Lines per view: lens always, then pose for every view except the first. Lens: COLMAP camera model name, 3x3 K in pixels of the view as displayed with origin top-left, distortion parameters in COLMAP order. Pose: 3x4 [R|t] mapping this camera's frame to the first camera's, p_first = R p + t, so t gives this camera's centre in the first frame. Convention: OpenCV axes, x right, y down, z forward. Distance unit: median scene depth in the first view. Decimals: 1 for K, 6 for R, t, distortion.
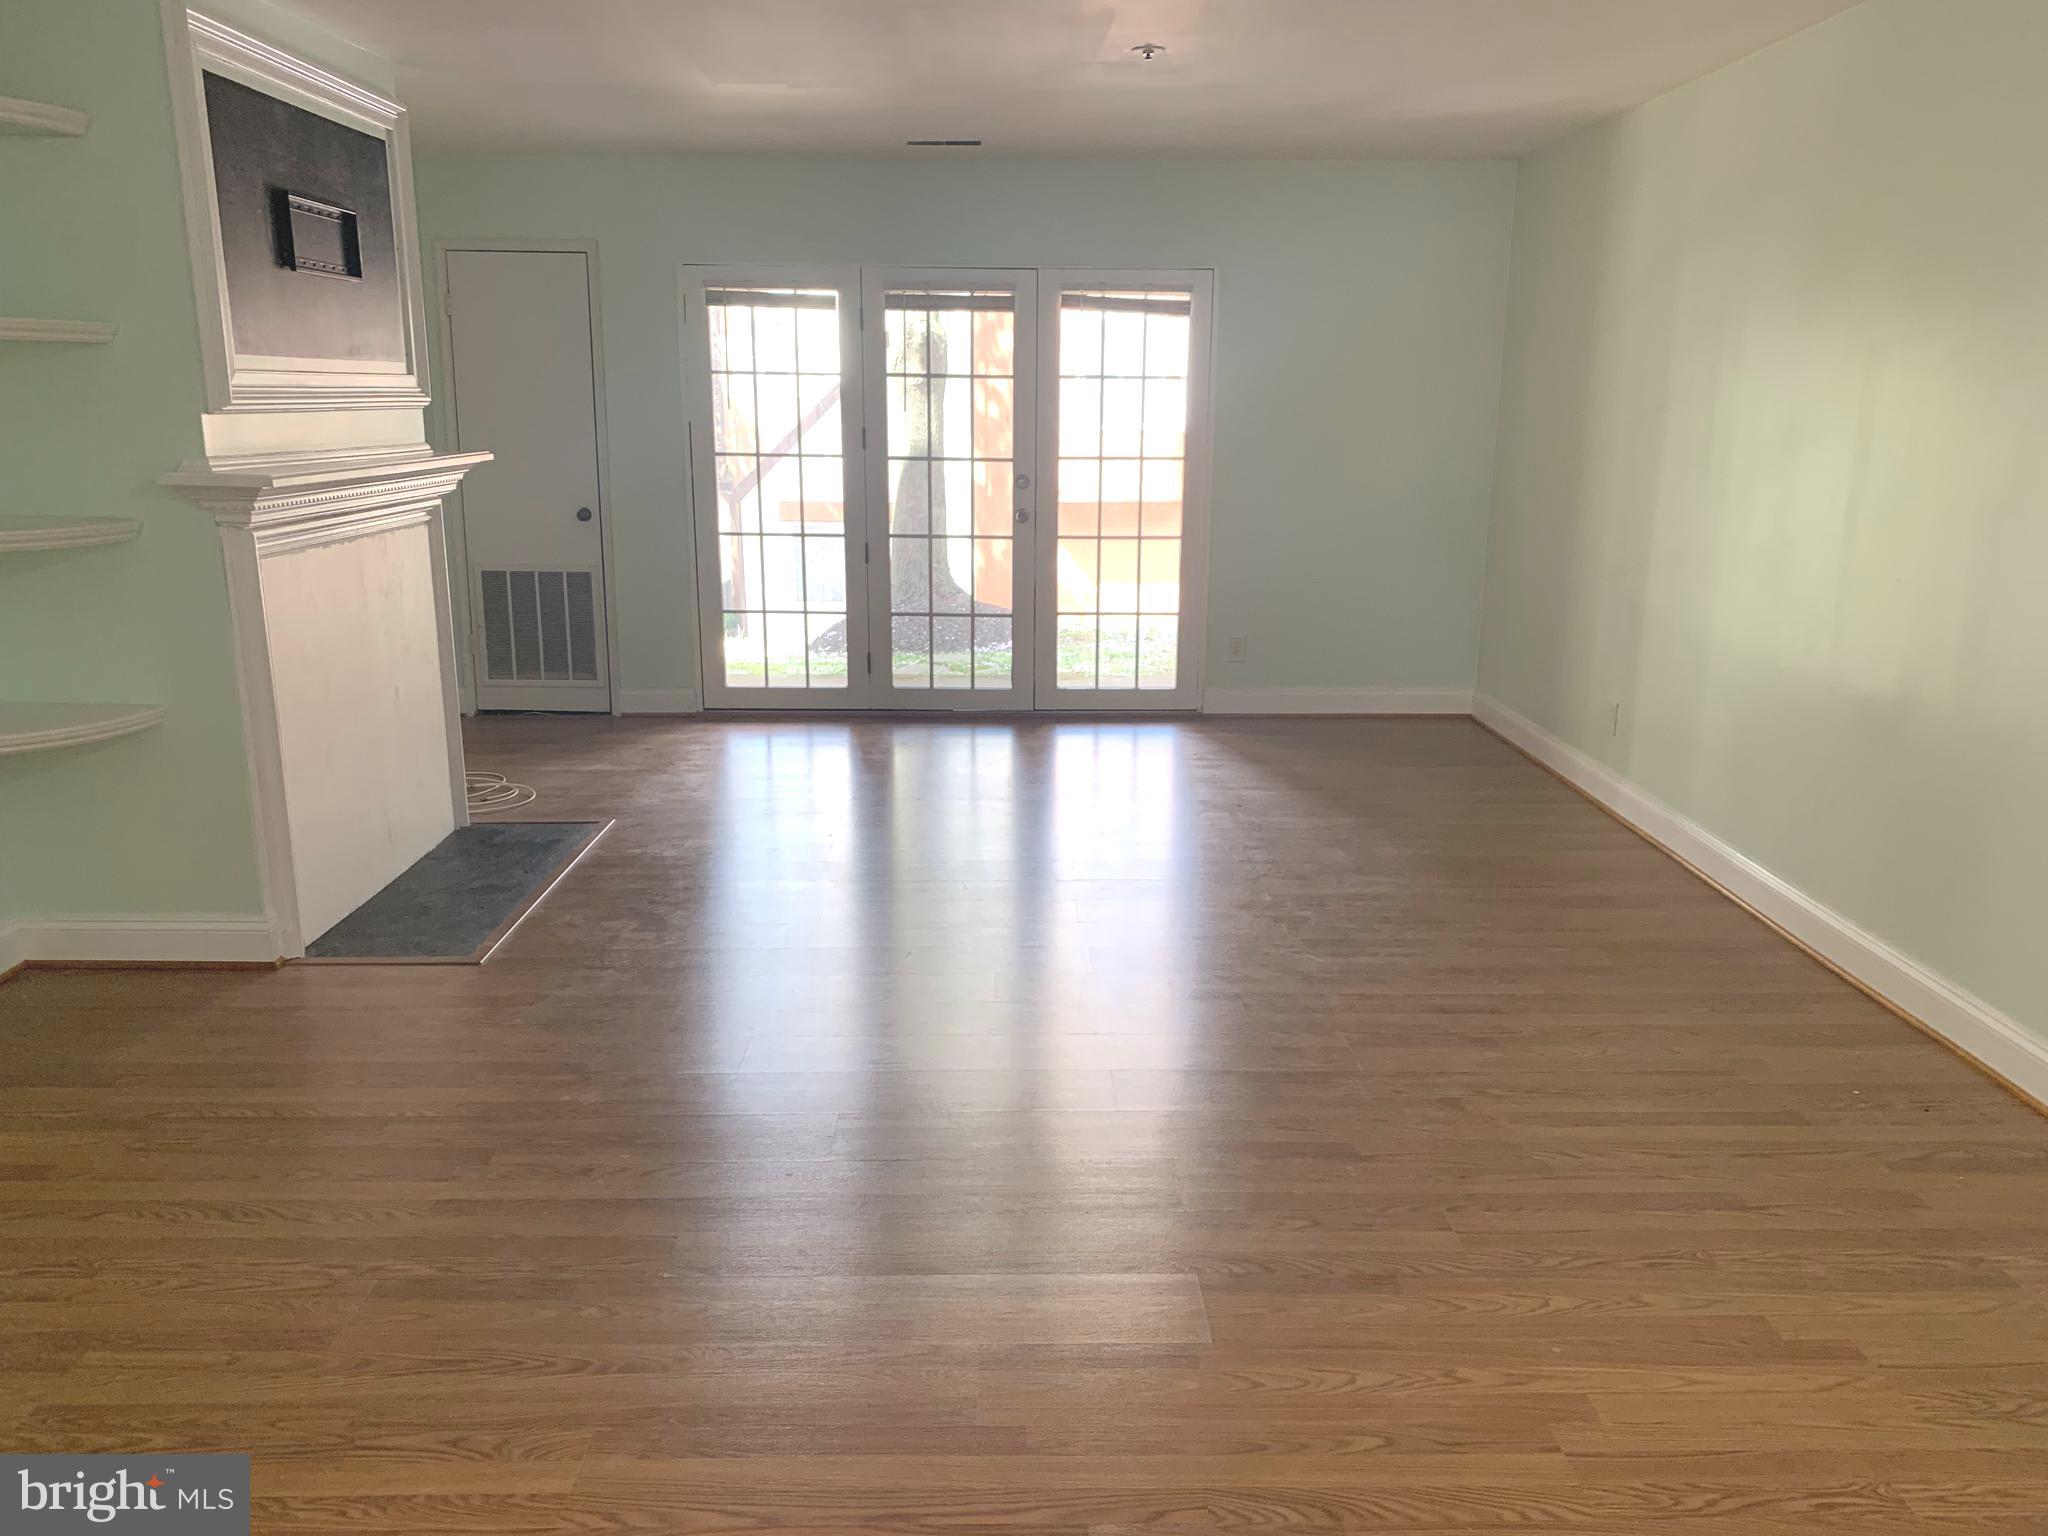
lens RADIAL K [[1591.3, 0, 1030.8], [0, 1591.3, 774.7], [0, 0, 1]] dist [0.009583, 0.005041]
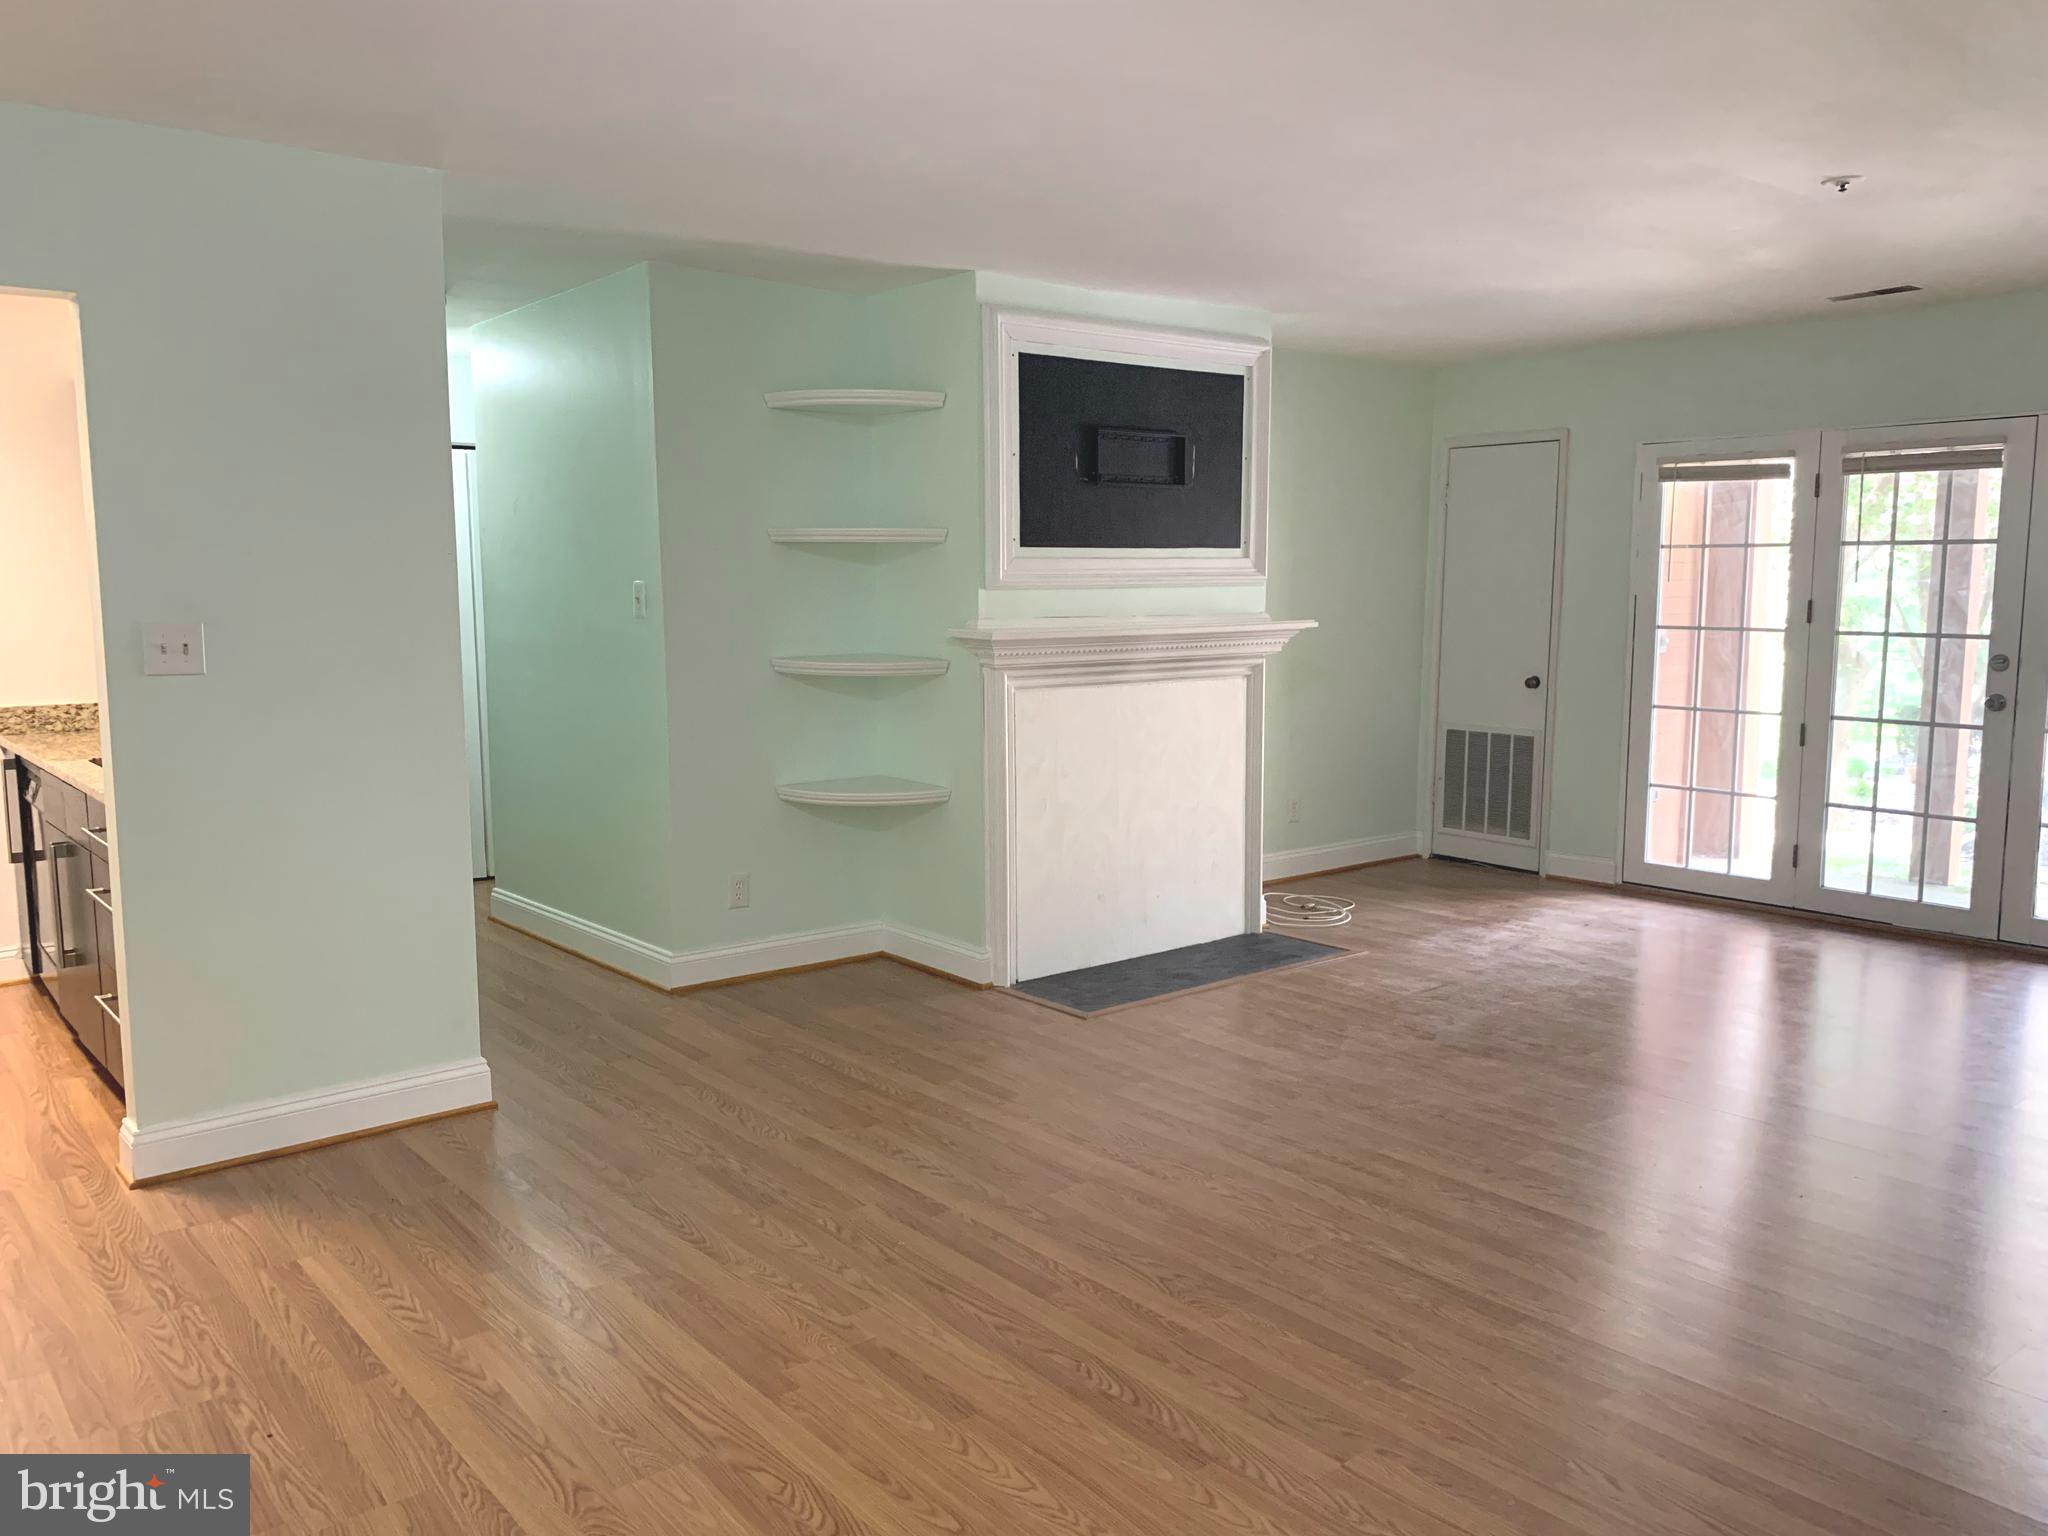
lens RADIAL K [[1562.1, 0, 1024.0], [0, 1562.1, 768.0], [0, 0, 1]] dist [0.098216, -0.158979]
pose [[0.622573, 0.085701, -0.777855, 0.376222], [-0.173626, 0.984339, -0.030515, -0.019695], [0.763057, 0.154053, 0.627703, 0.109998]]
